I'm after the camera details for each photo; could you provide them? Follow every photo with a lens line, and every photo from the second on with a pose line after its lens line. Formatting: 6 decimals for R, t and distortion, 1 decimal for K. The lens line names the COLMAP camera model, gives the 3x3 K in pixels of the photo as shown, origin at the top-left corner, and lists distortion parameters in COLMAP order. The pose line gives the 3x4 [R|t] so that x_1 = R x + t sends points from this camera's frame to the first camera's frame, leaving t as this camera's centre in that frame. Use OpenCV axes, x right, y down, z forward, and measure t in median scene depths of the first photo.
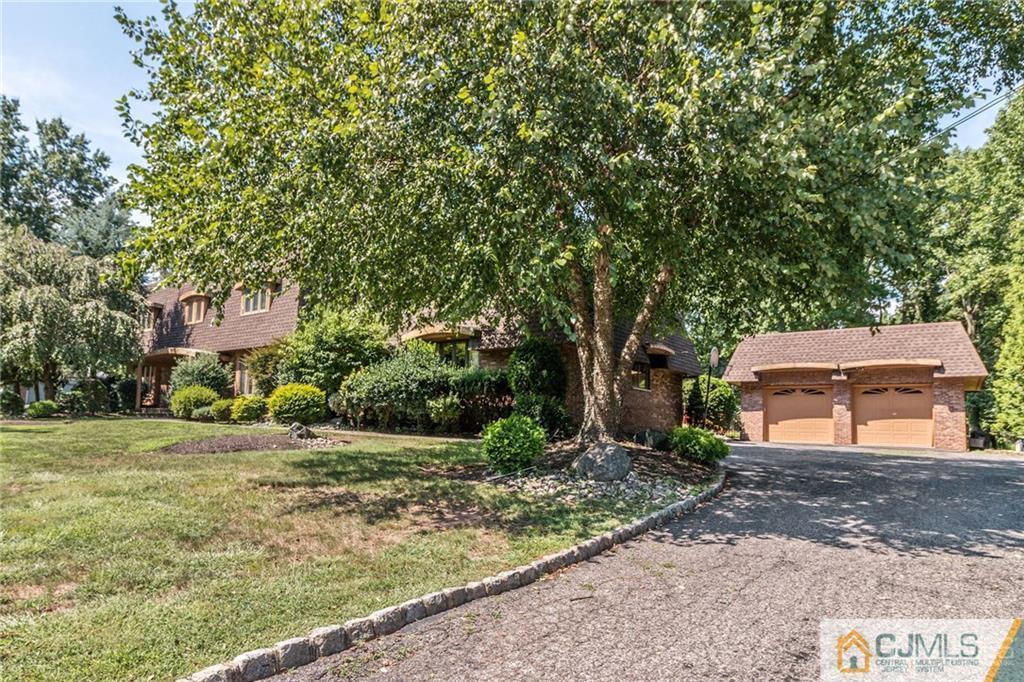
lens RADIAL K [[570.3, 0, 560.2], [0, 570.3, 326.7], [0, 0, 1]] dist [0.005177, 0.000797]
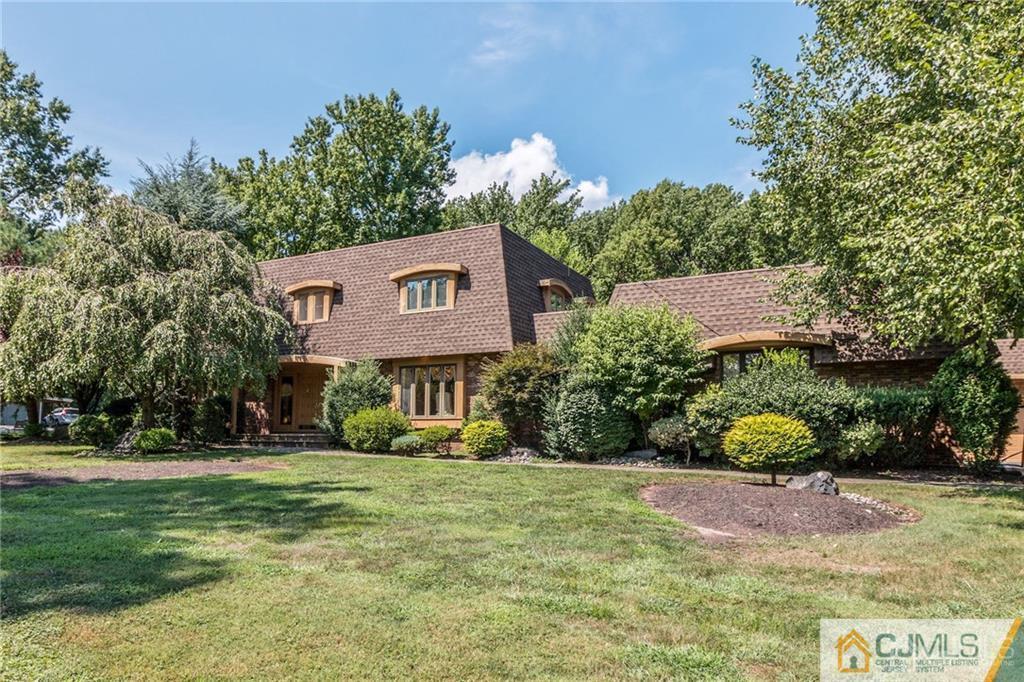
lens RADIAL K [[570.3, 0, 509.8], [0, 570.3, 342.5], [0, 0, 1]] dist [0.005177, 0.000797]
pose [[0.987633, 0.007876, 0.156585, -0.478507], [-0.011853, 0.999630, 0.024482, -0.001542], [-0.156334, -0.026035, 0.987361, 0.190324]]
